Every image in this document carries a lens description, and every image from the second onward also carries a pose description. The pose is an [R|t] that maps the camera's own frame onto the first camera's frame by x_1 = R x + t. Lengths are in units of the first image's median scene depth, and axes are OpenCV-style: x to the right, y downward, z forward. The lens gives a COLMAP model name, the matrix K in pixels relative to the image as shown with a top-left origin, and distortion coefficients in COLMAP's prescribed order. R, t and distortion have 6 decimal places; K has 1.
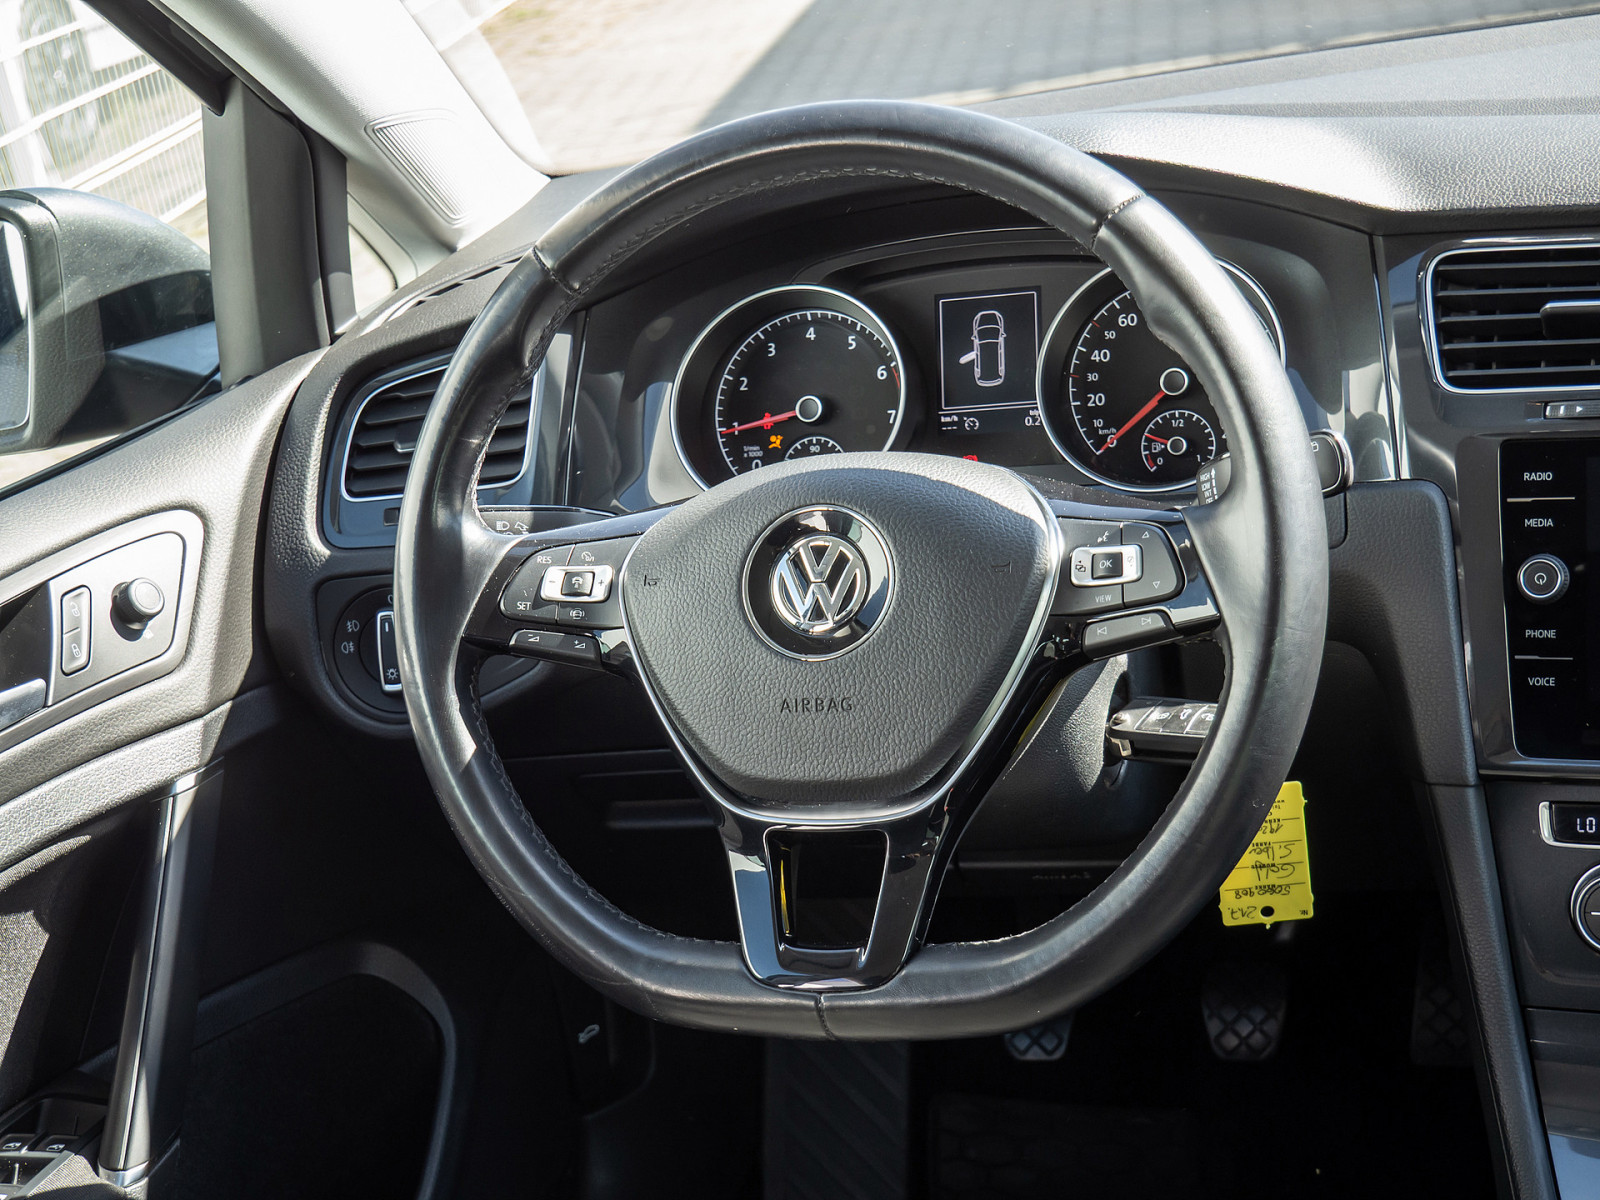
lens RADIAL K [[2369.9, 0, 800.0], [0, 2369.9, 600.0], [0, 0, 1]] dist [-0.010138, -0.006322]
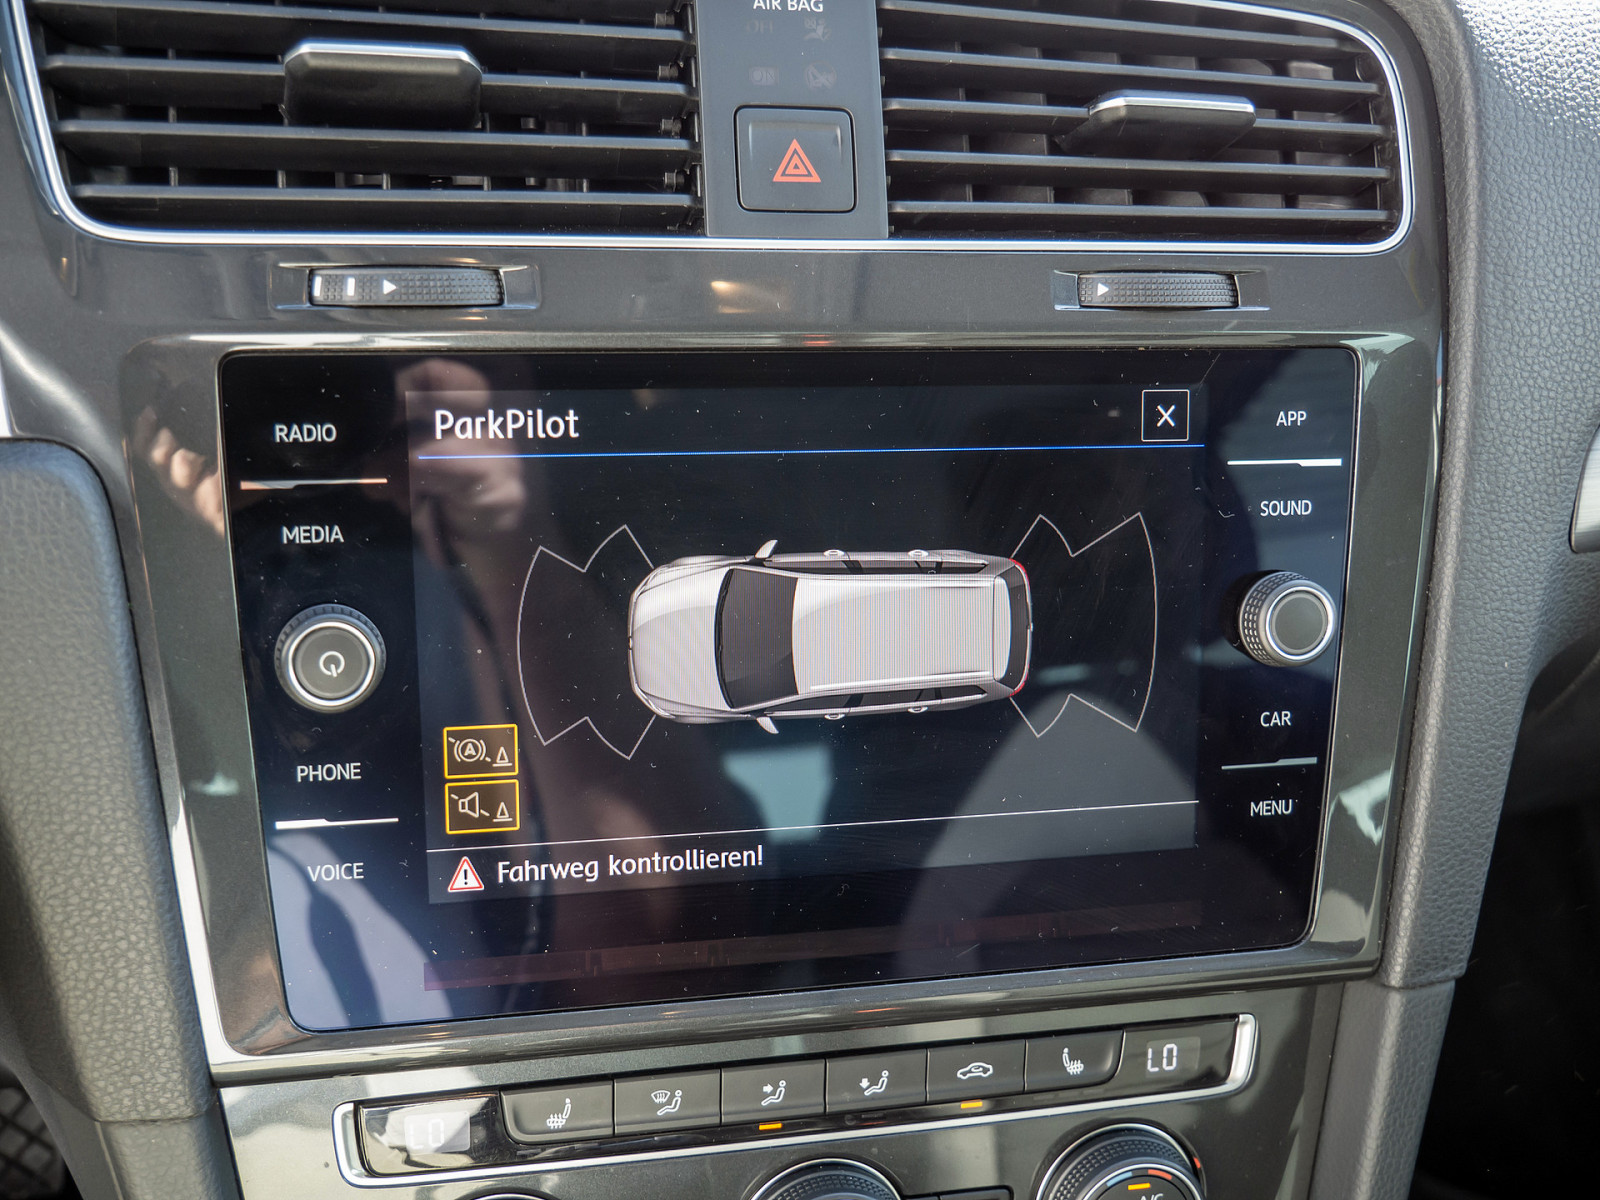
lens RADIAL K [[1991.8, 0, 805.8], [0, 1991.8, 636.1], [0, 0, 1]] dist [-0.009459, 0.102383]
pose [[0.758320, -0.099643, 0.644222, 0.133974], [0.010876, 0.990045, 0.140329, -0.066426], [-0.651792, -0.099408, 0.751855, 0.646027]]
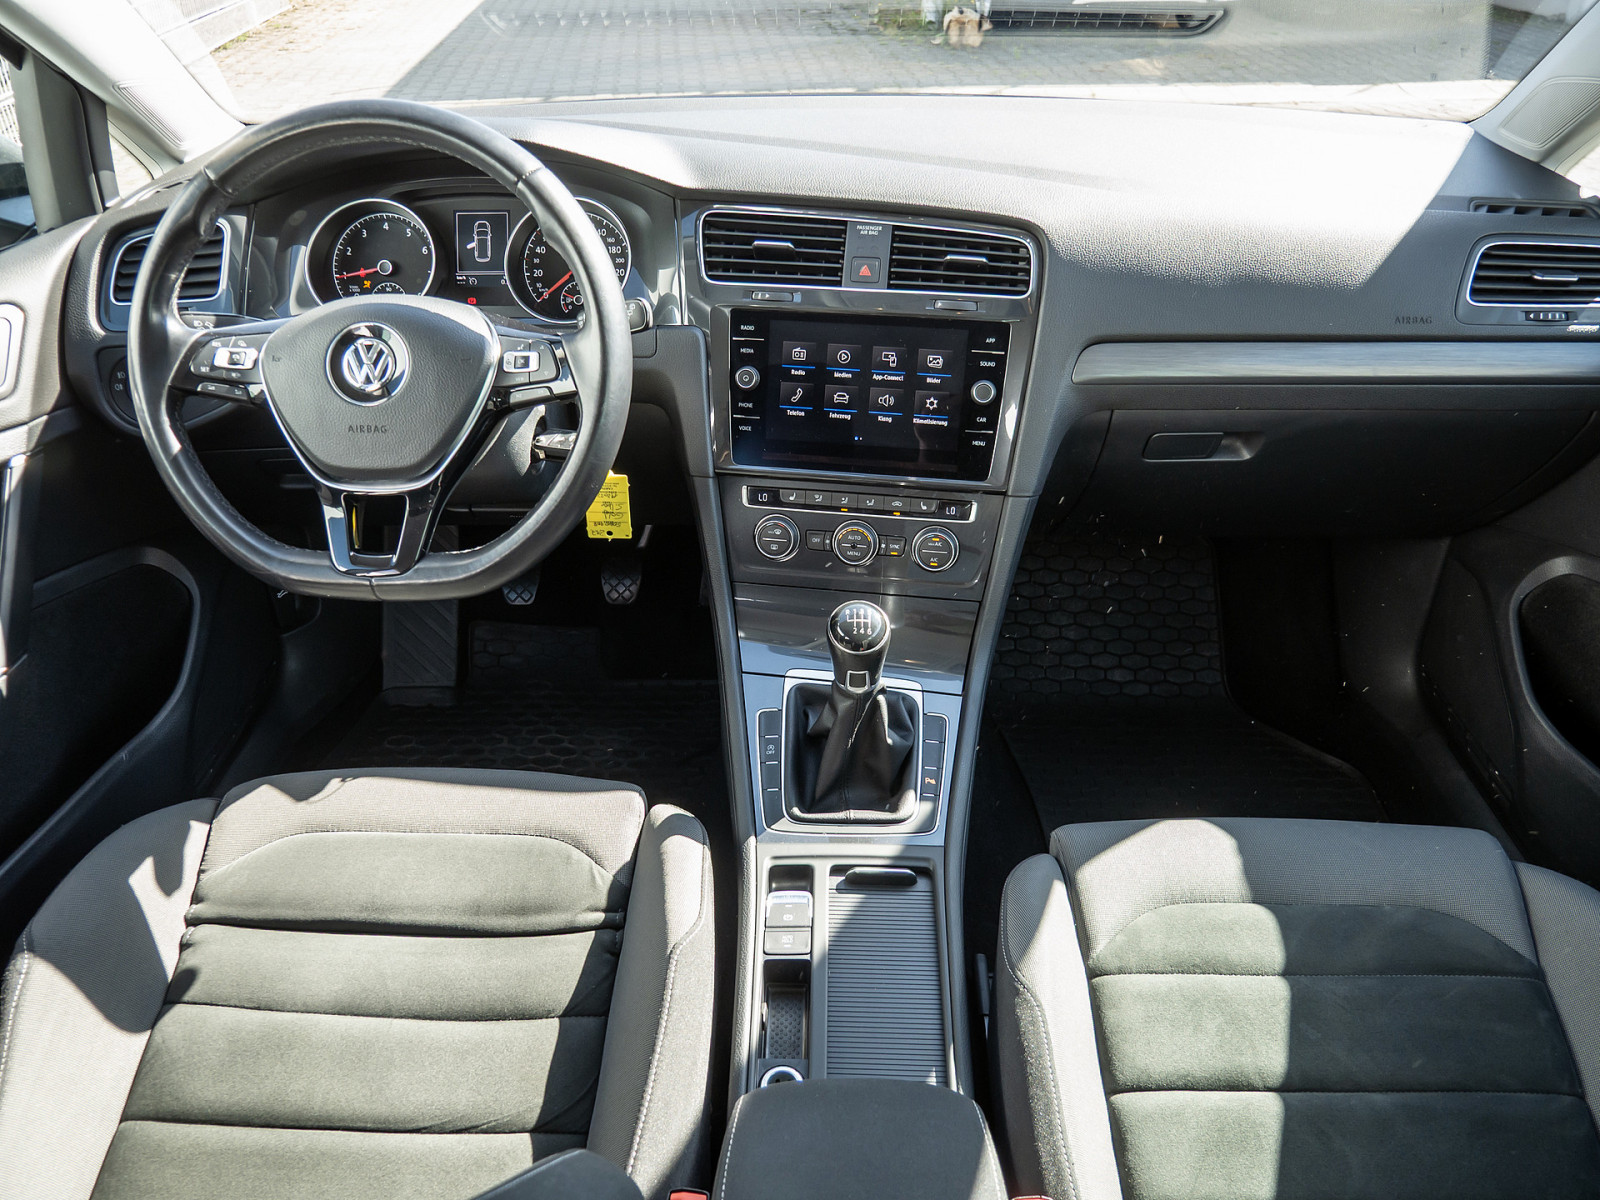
lens RADIAL K [[1158.6, 0, 804.3], [0, 1158.6, 609.7], [0, 0, 1]] dist [-0.063119, 0.013674]
pose [[0.952288, -0.010168, 0.305032, 0.050577], [-0.051230, 0.979939, 0.192602, -0.007728], [-0.300871, -0.199039, 0.932663, 0.001851]]
